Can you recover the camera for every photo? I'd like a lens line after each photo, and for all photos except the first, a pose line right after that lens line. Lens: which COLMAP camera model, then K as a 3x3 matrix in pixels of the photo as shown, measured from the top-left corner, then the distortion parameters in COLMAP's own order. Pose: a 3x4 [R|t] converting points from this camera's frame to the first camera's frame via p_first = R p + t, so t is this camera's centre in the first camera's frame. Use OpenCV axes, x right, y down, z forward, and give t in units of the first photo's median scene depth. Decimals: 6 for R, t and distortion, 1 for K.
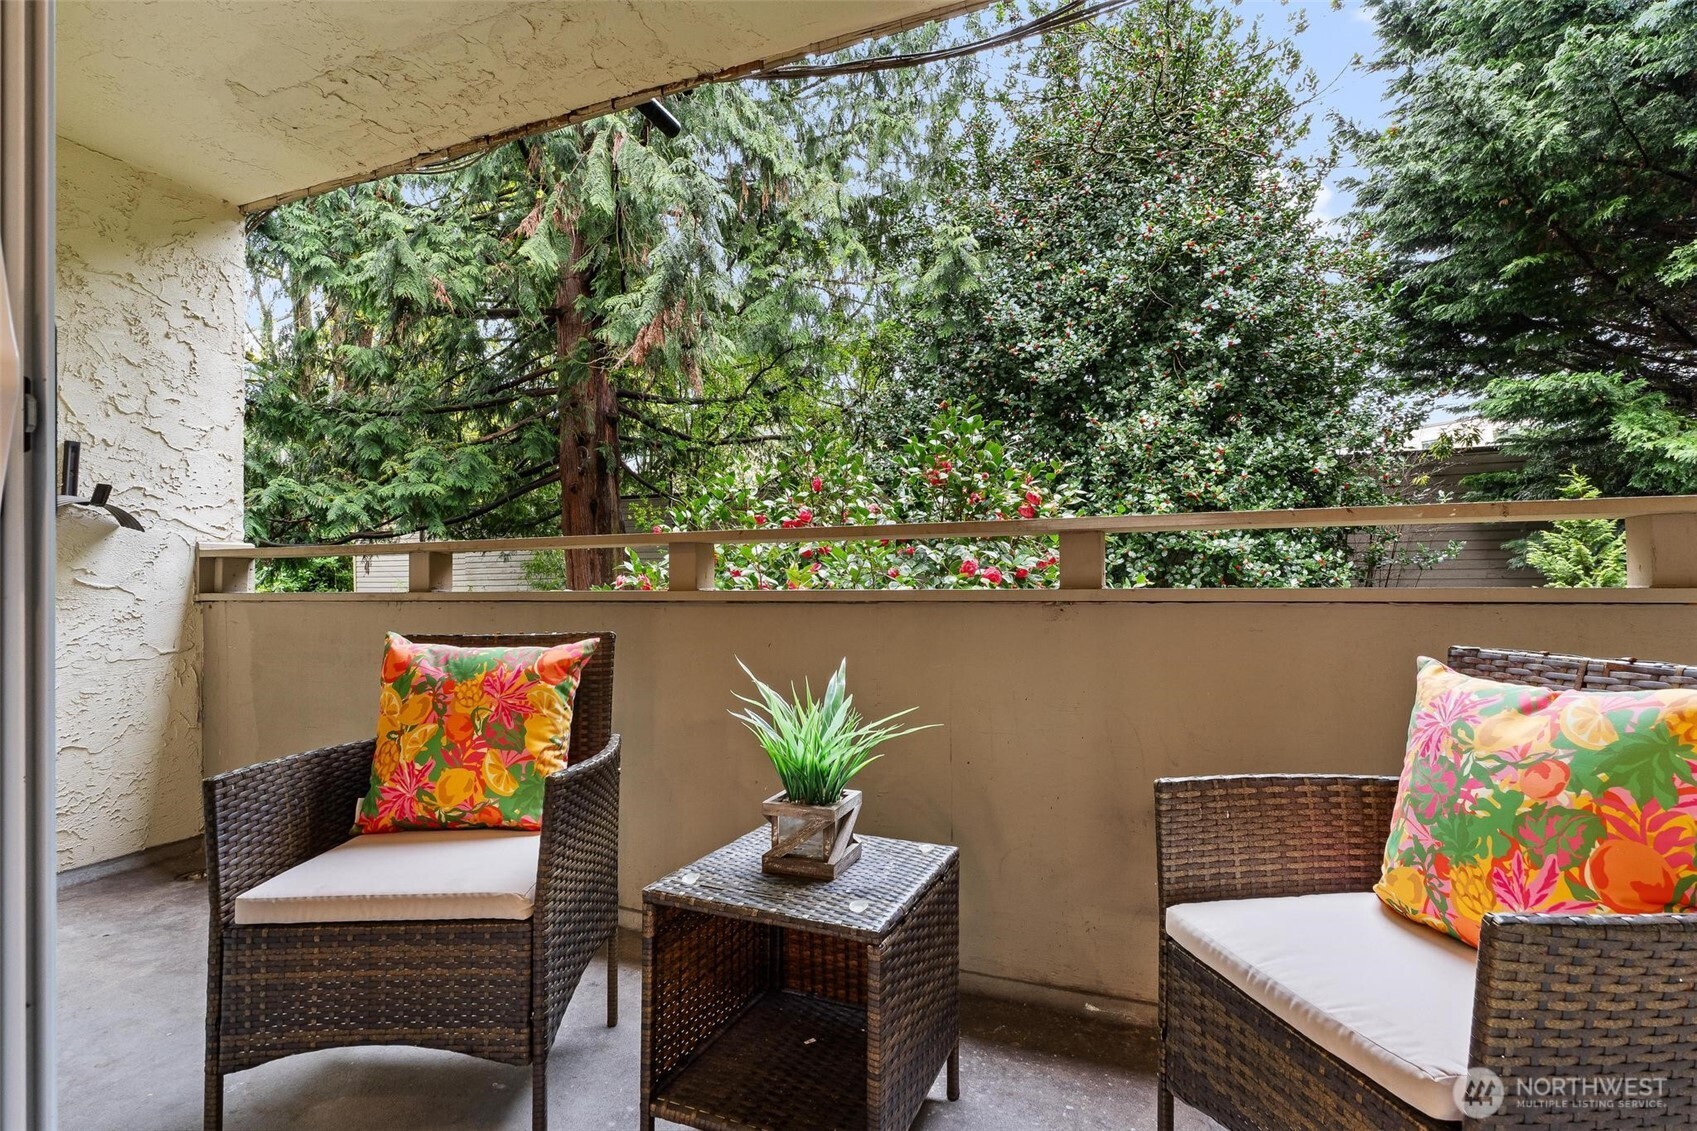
lens RADIAL K [[814.2, 0, 849.9], [0, 814.2, 565.0], [0, 0, 1]] dist [0.001361, -0.001140]
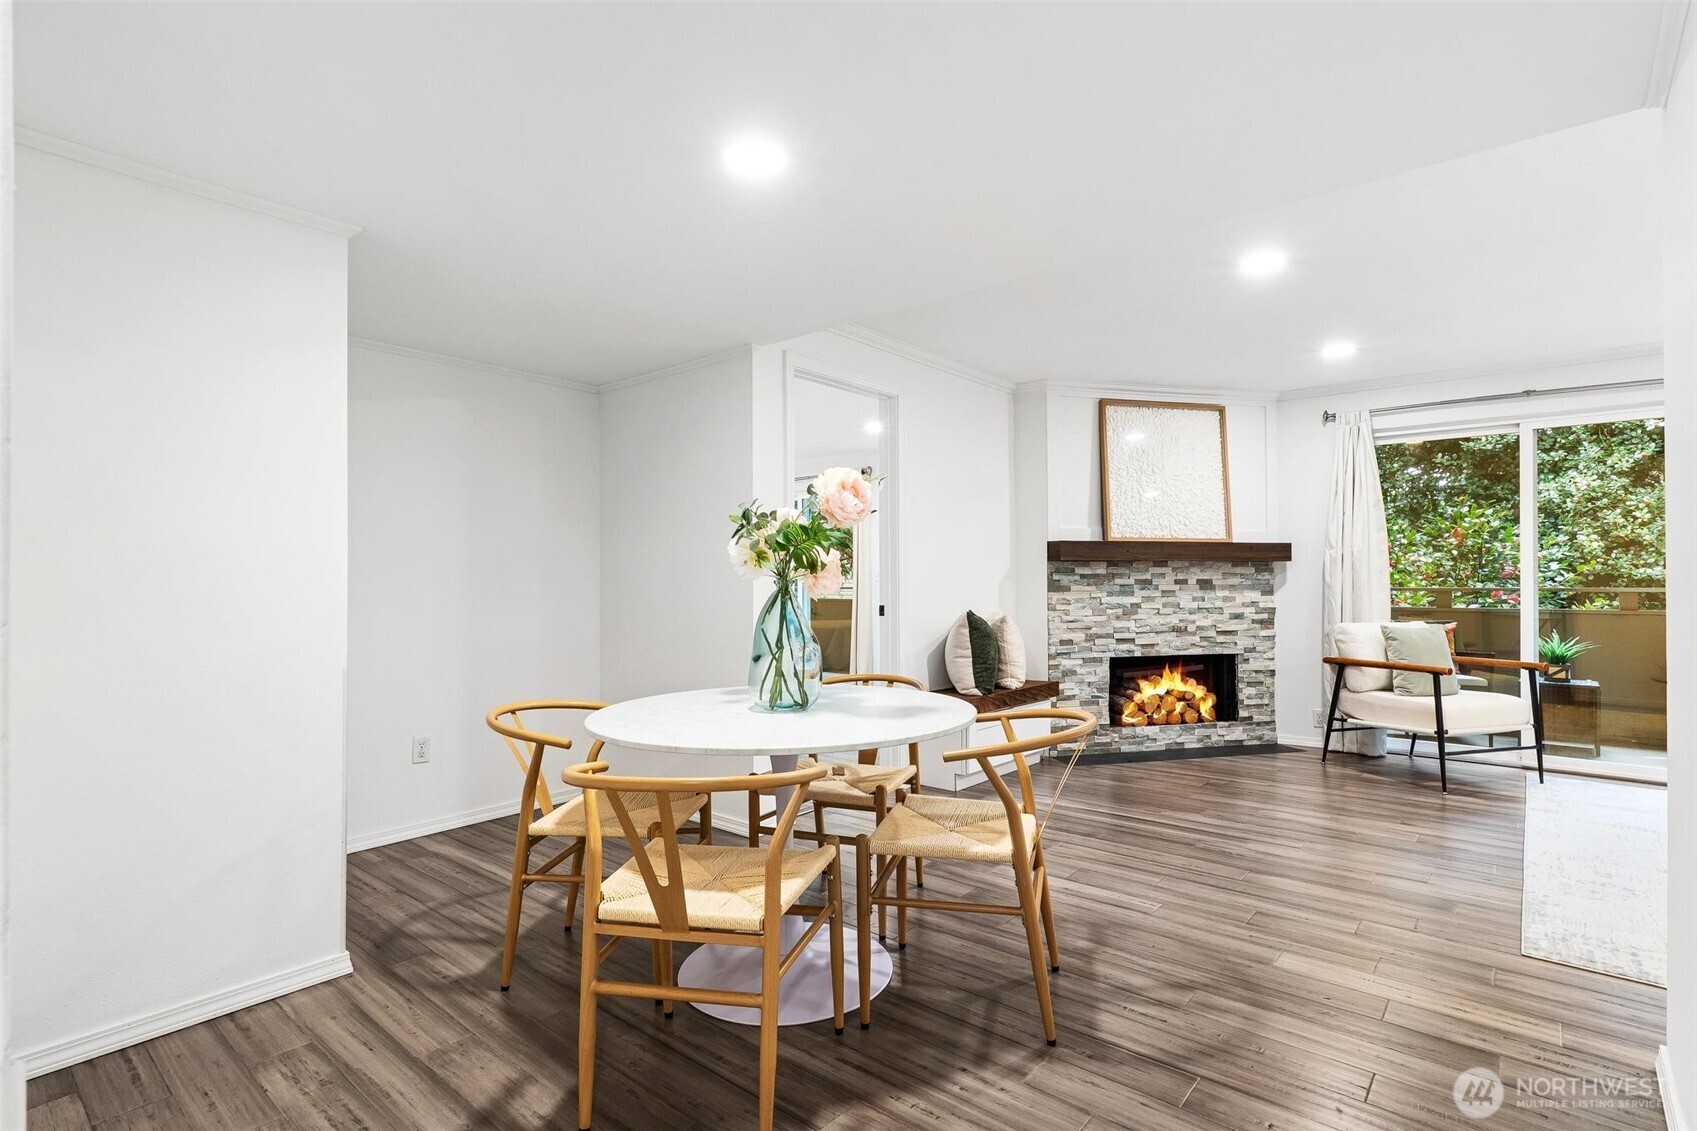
lens RADIAL K [[814.2, 0, 841.0], [0, 814.2, 578.8], [0, 0, 1]] dist [0.001361, -0.001140]
pose [[0.949912, 0.006578, -0.312448, -0.390074], [-0.001608, 0.999868, 0.016161, -0.032903], [0.312513, -0.014849, 0.949798, -0.701927]]
